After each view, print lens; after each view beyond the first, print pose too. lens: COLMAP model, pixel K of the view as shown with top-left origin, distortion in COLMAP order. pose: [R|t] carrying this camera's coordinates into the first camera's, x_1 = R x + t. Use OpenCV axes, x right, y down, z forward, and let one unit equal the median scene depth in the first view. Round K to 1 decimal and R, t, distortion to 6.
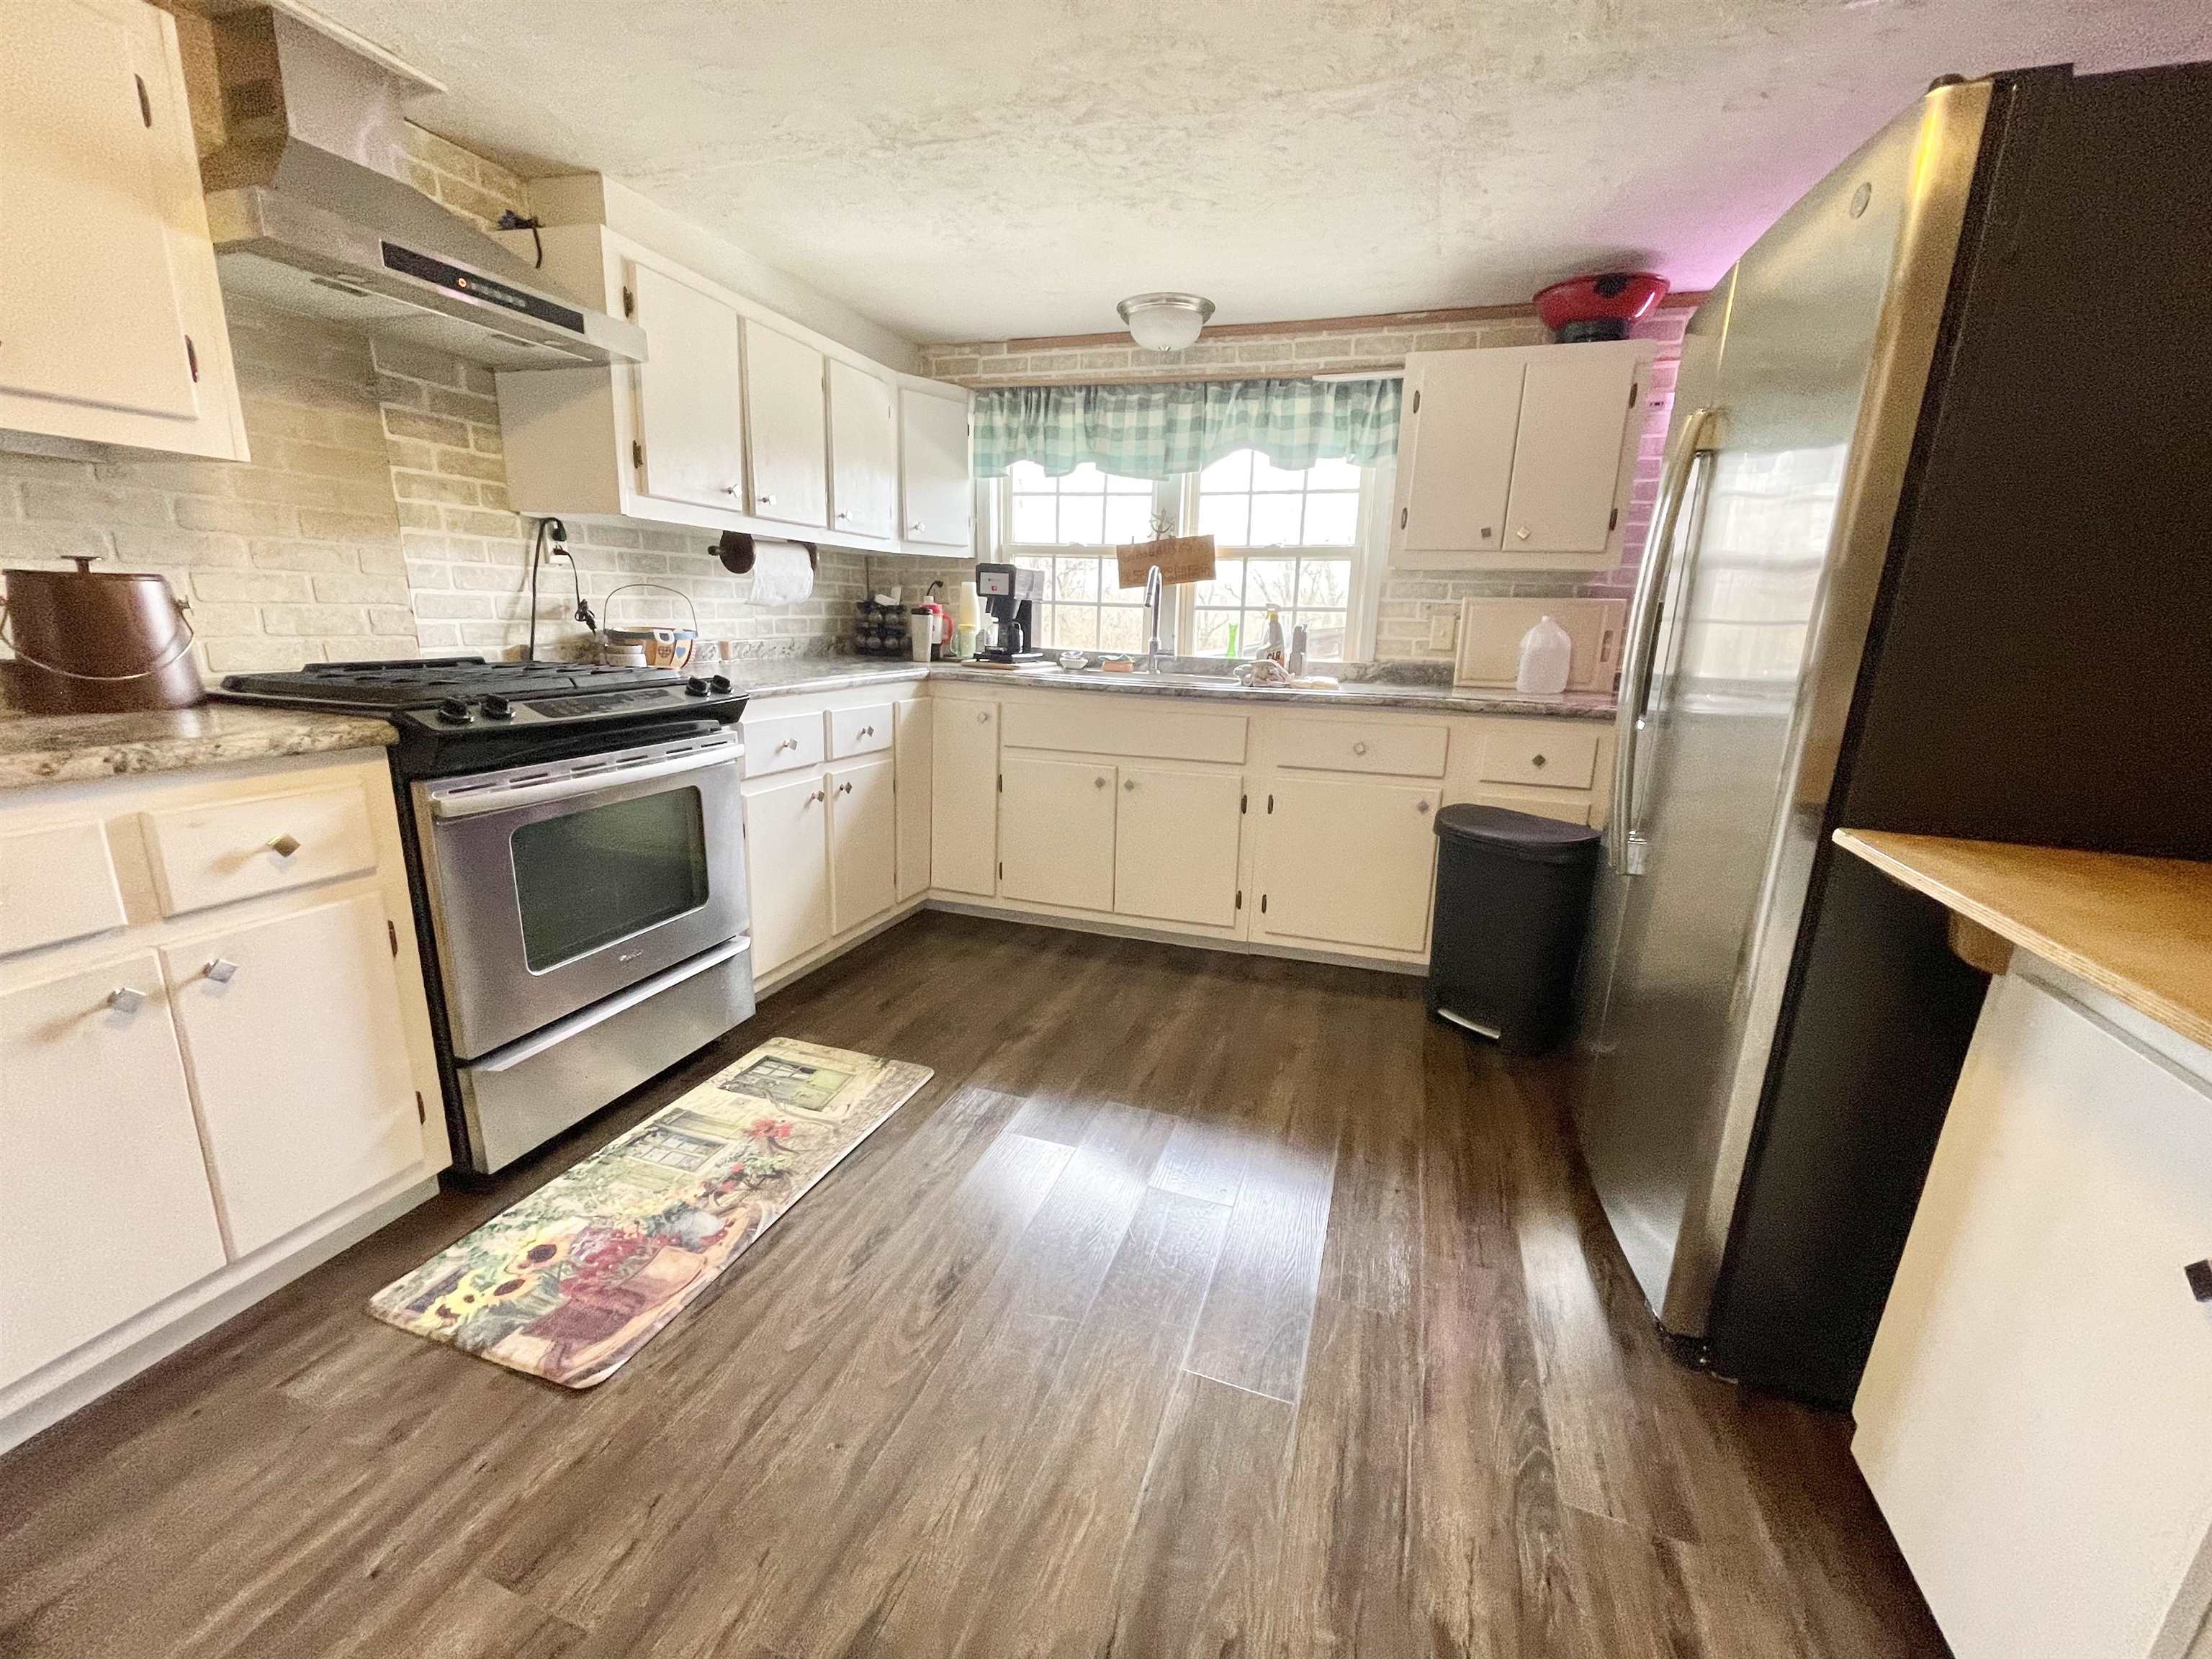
lens RADIAL K [[889.5, 0, 1108.6], [0, 889.5, 842.1], [0, 0, 1]] dist [-0.001514, 0.000012]
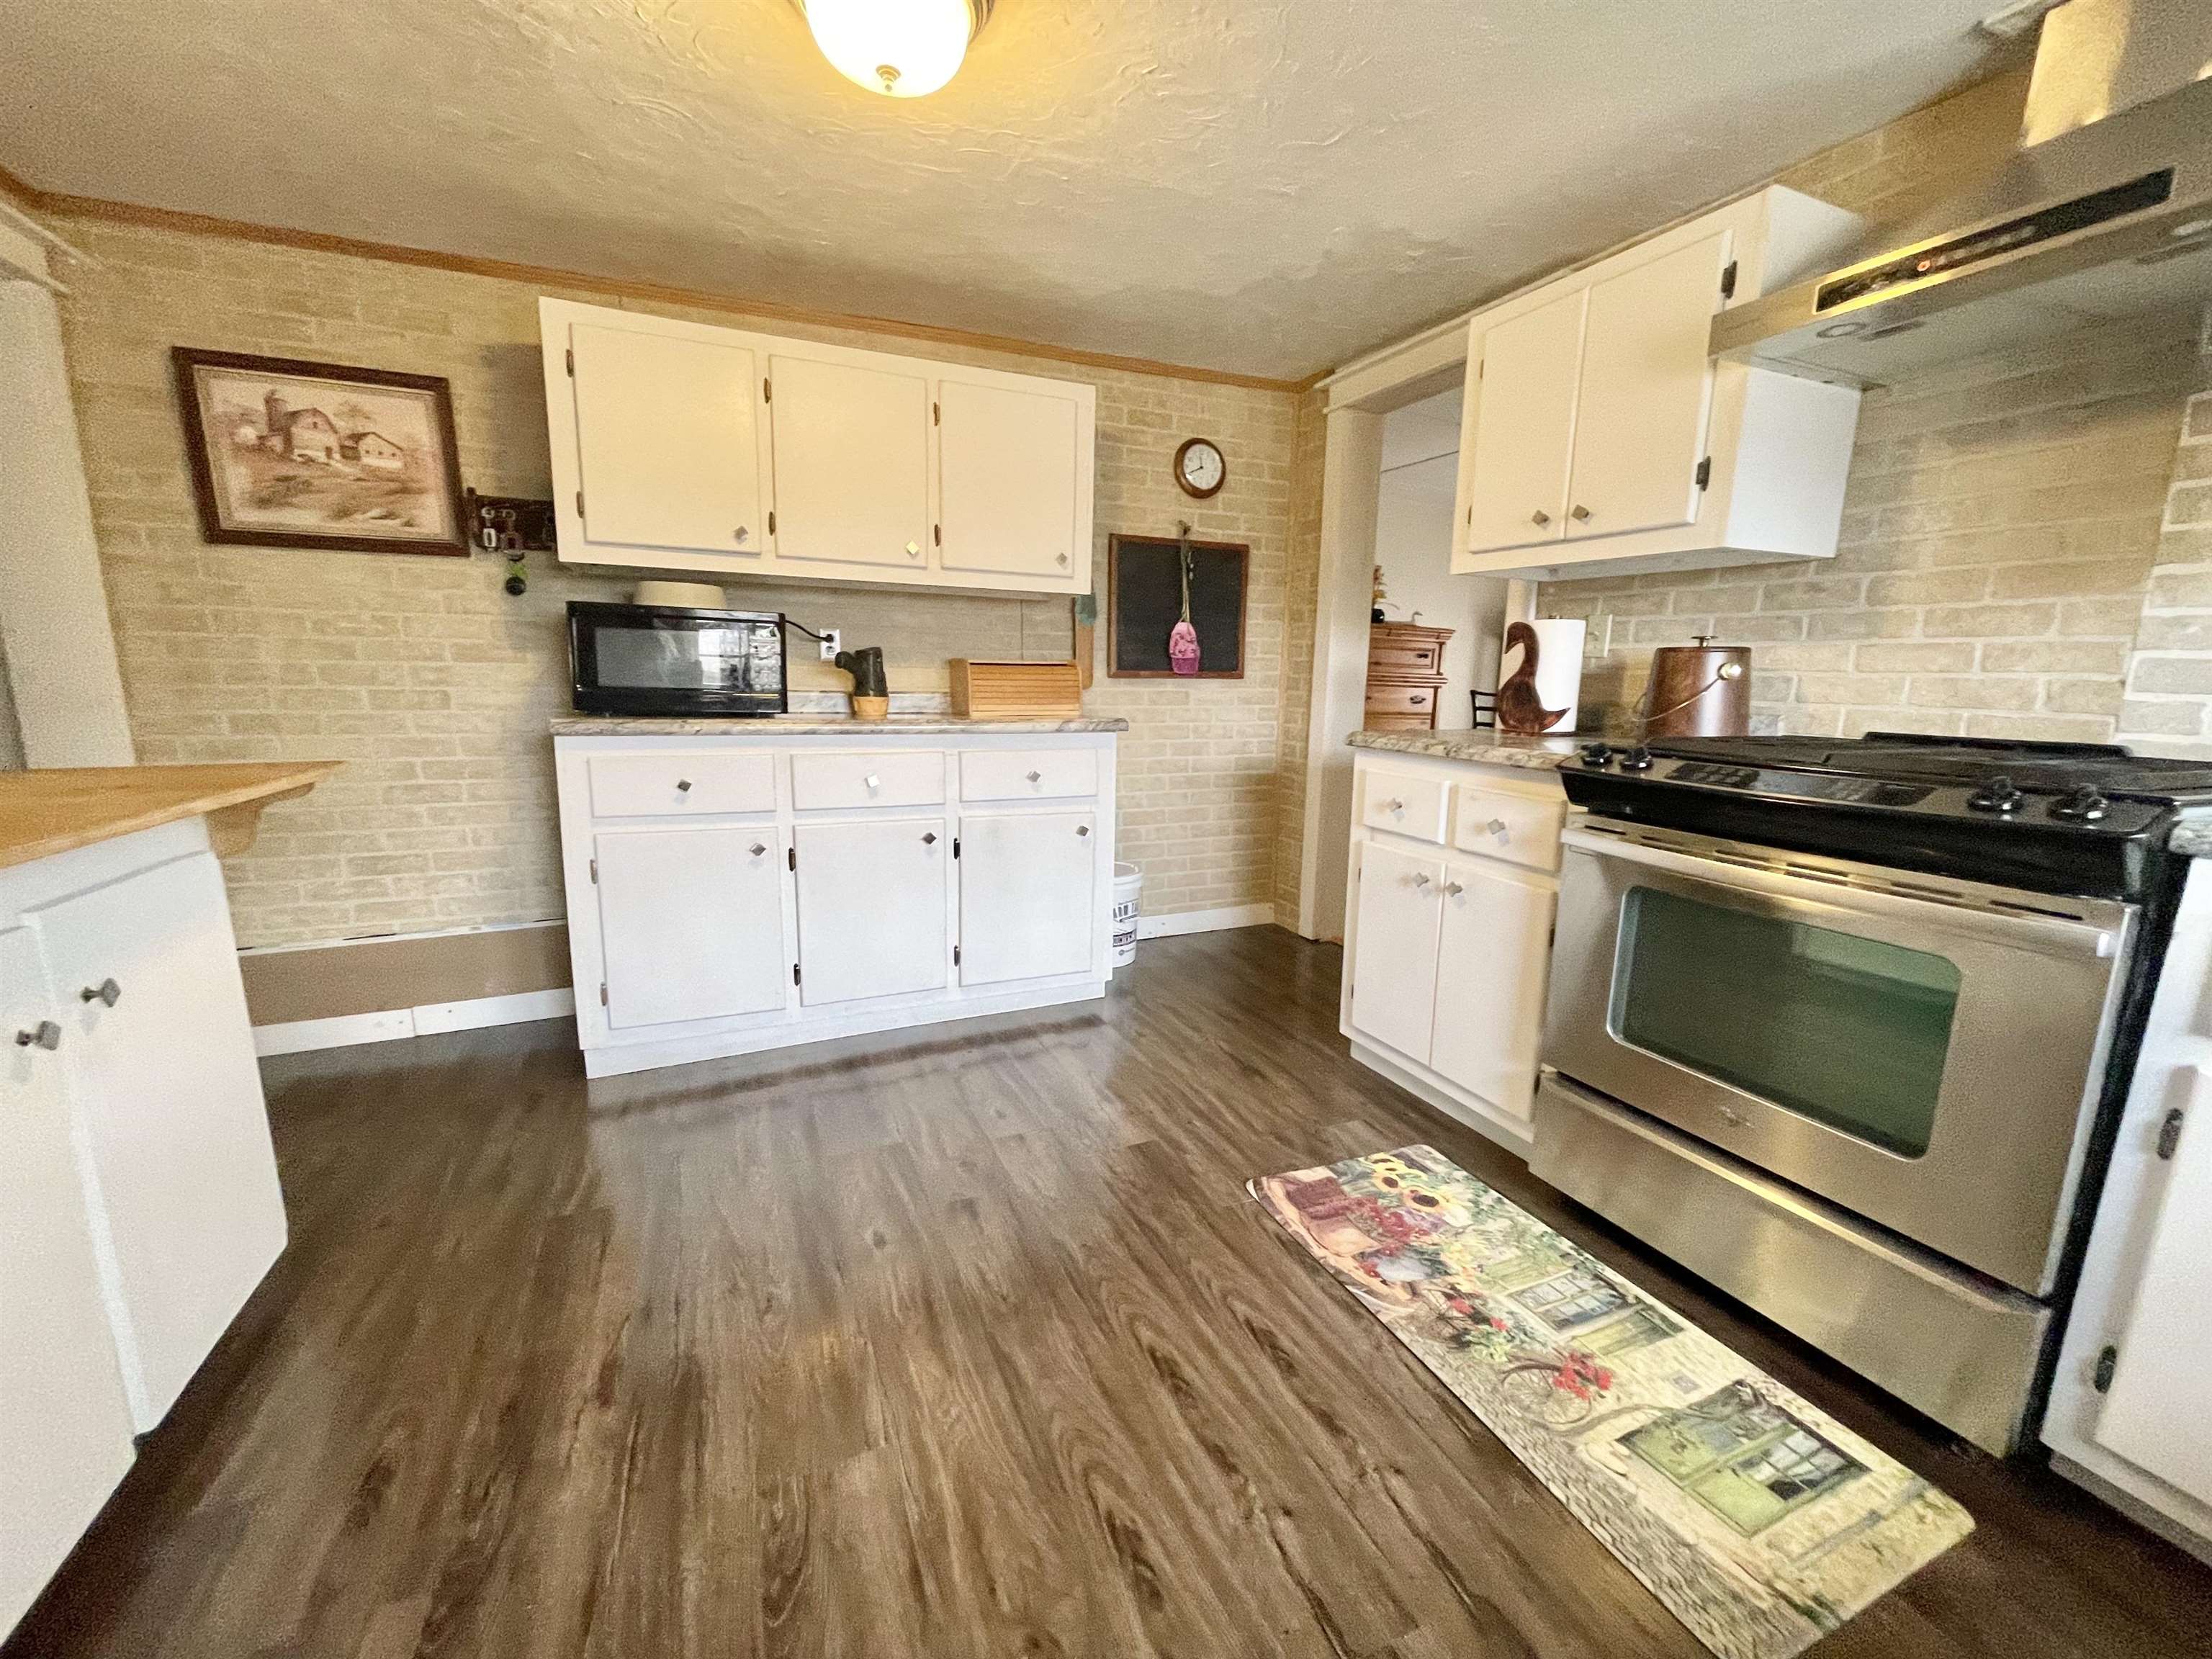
lens RADIAL K [[889.5, 0, 1099.4], [0, 889.5, 834.8], [0, 0, 1]] dist [-0.001514, 0.000012]
pose [[-0.743193, 0.077103, -0.664620, 0.319146], [-0.209632, 0.916489, 0.340738, -0.217313], [0.635388, 0.392560, -0.664965, 0.997446]]
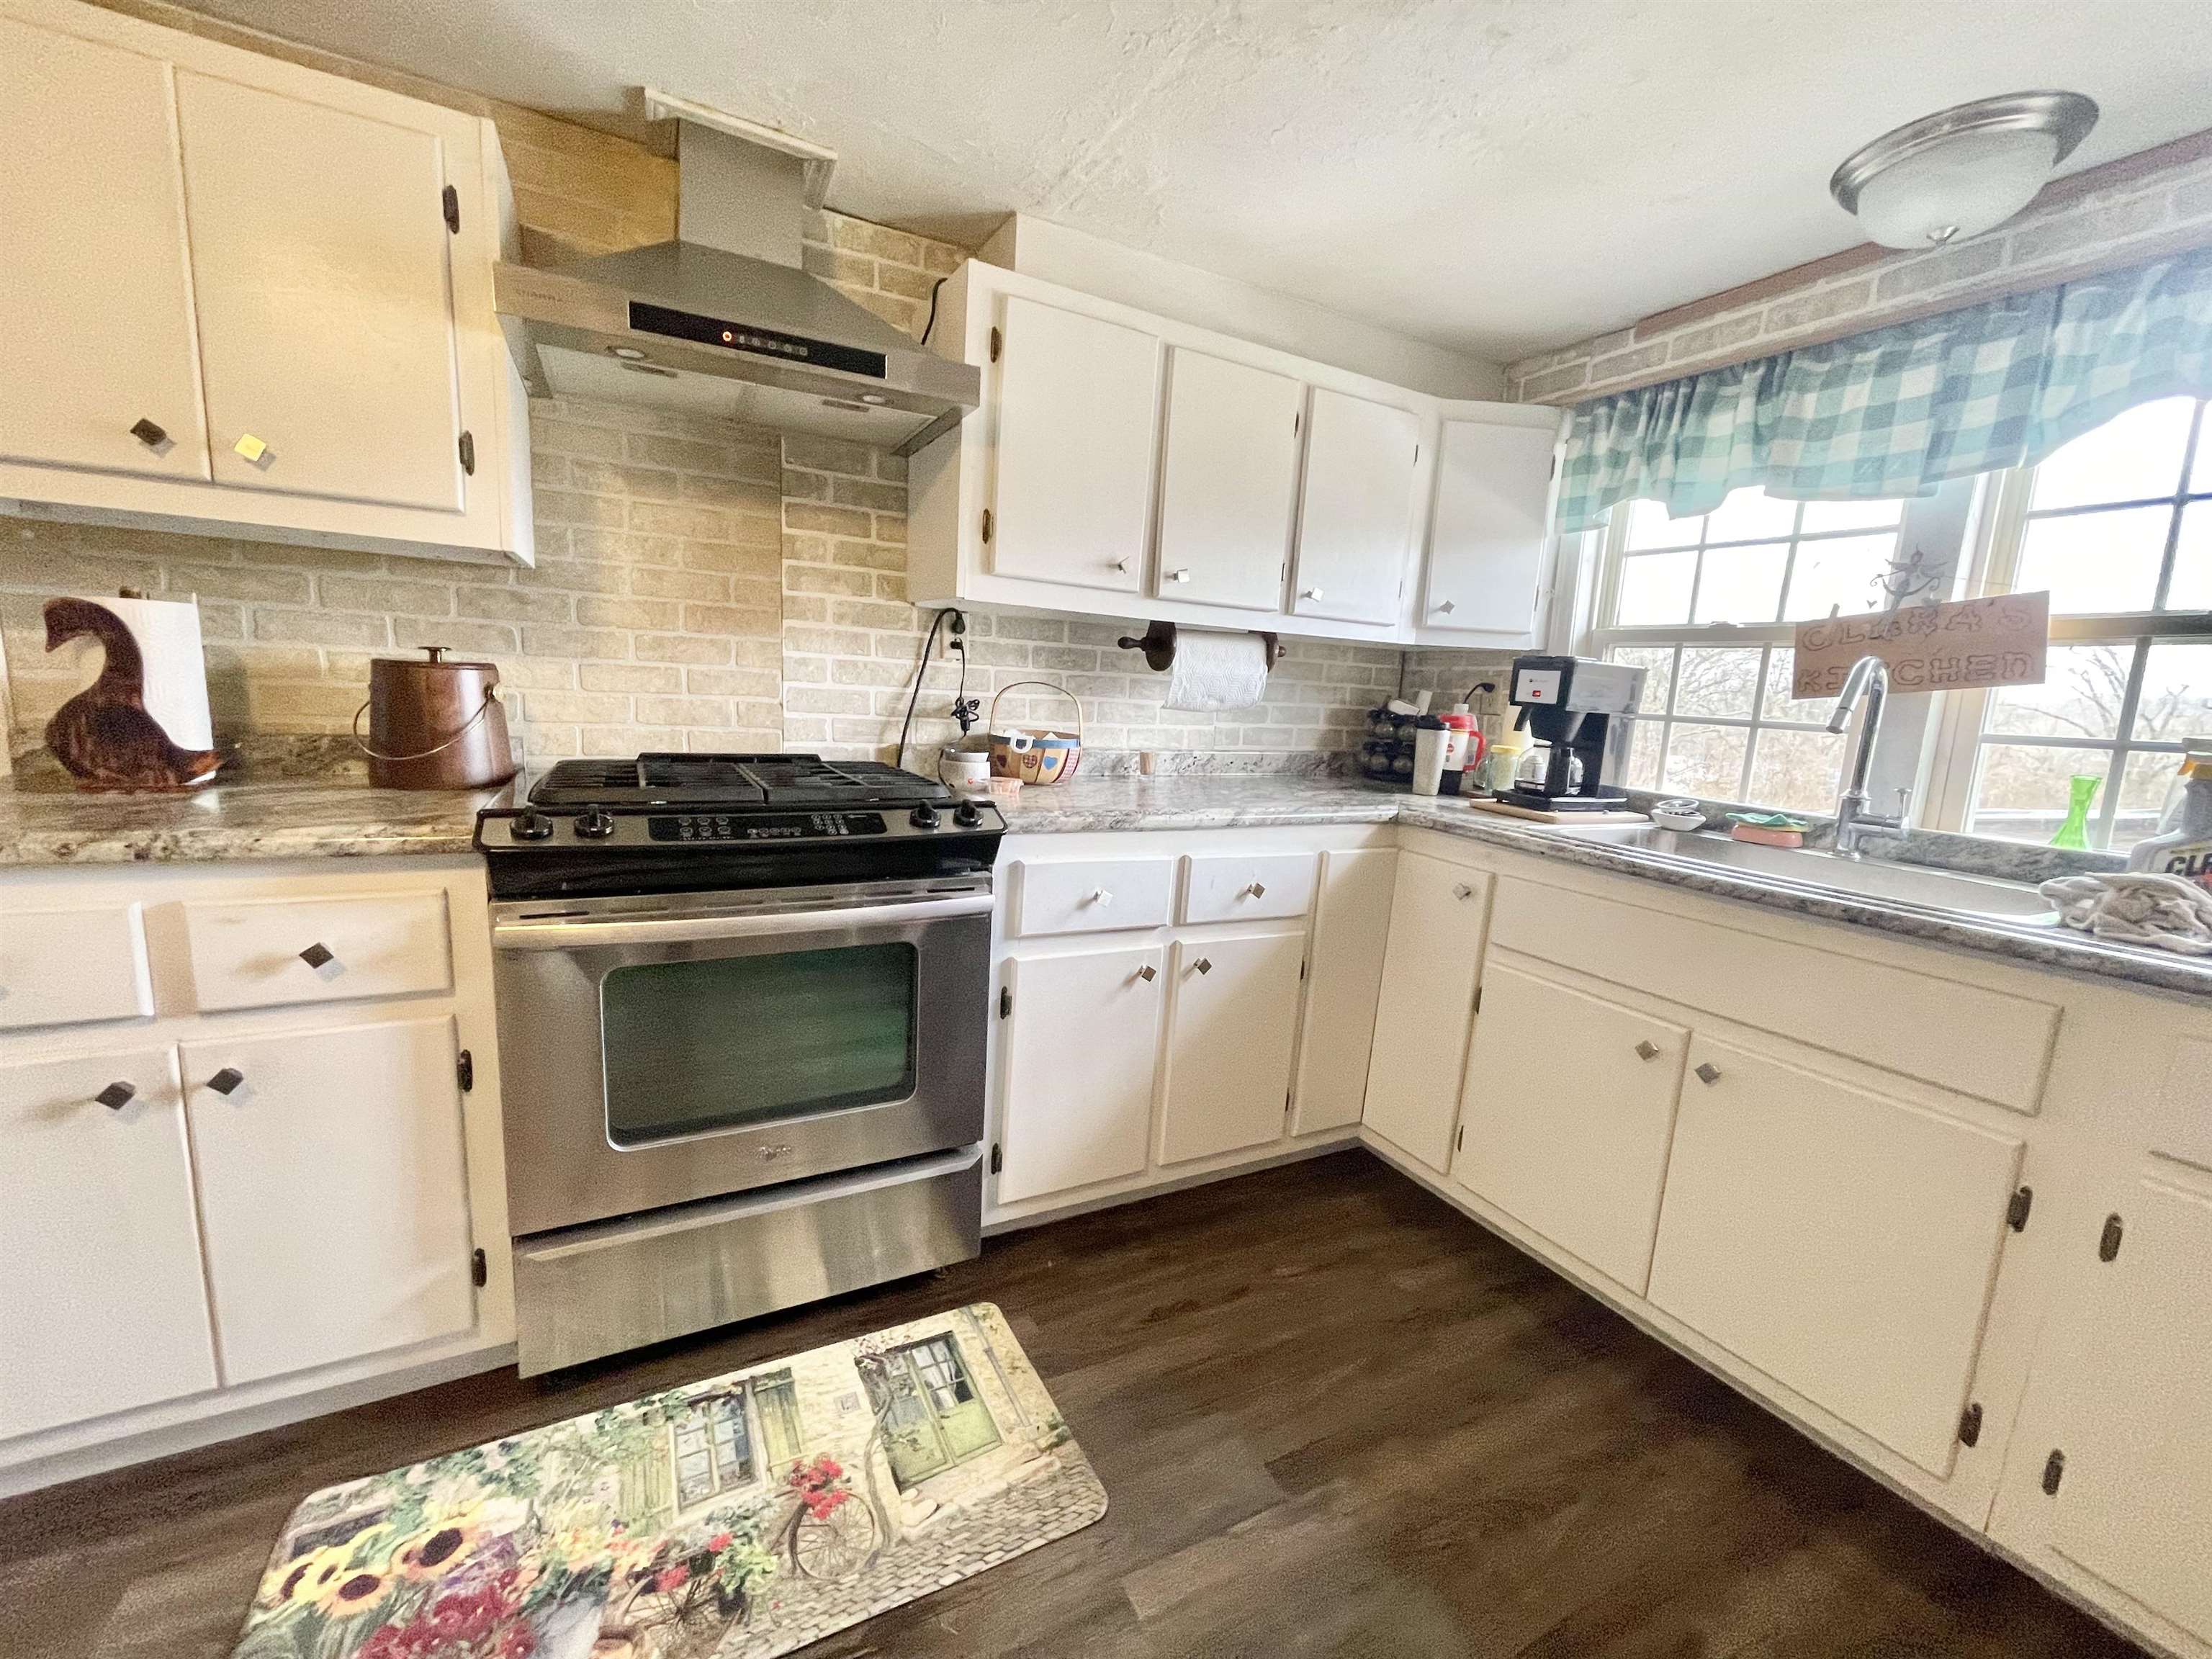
lens RADIAL K [[889.5, 0, 1108.2], [0, 889.5, 832.7], [0, 0, 1]] dist [-0.001514, 0.000012]
pose [[0.723333, 0.121316, -0.679759, 0.149444], [-0.204762, 0.977850, -0.043372, -0.153609], [0.659441, 0.170562, 0.732152, 0.547100]]
